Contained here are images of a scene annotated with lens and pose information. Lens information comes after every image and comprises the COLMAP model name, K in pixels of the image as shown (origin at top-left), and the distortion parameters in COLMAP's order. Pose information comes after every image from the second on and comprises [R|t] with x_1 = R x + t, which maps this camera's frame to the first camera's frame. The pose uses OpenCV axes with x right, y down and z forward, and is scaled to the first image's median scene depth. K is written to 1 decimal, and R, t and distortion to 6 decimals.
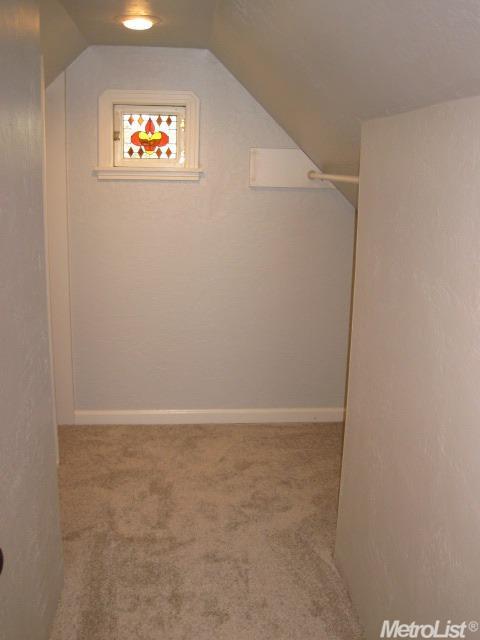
lens RADIAL K [[663.9, 0, 240.0], [0, 663.9, 320.0], [0, 0, 1]] dist [-0.169222, 0.118826]
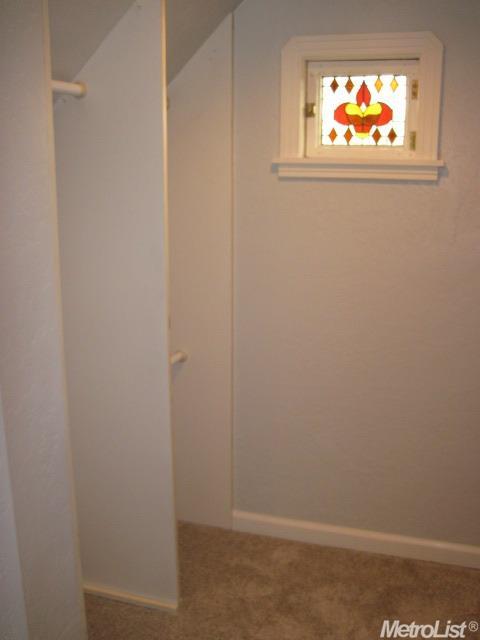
lens RADIAL K [[663.9, 0, 240.0], [0, 663.9, 320.0], [0, 0, 1]] dist [-0.169222, 0.118826]
pose [[0.912628, 0.074805, -0.401888, 0.021144], [-0.073328, 0.997125, 0.019081, -0.082150], [0.402160, 0.012056, 0.915490, 0.381080]]
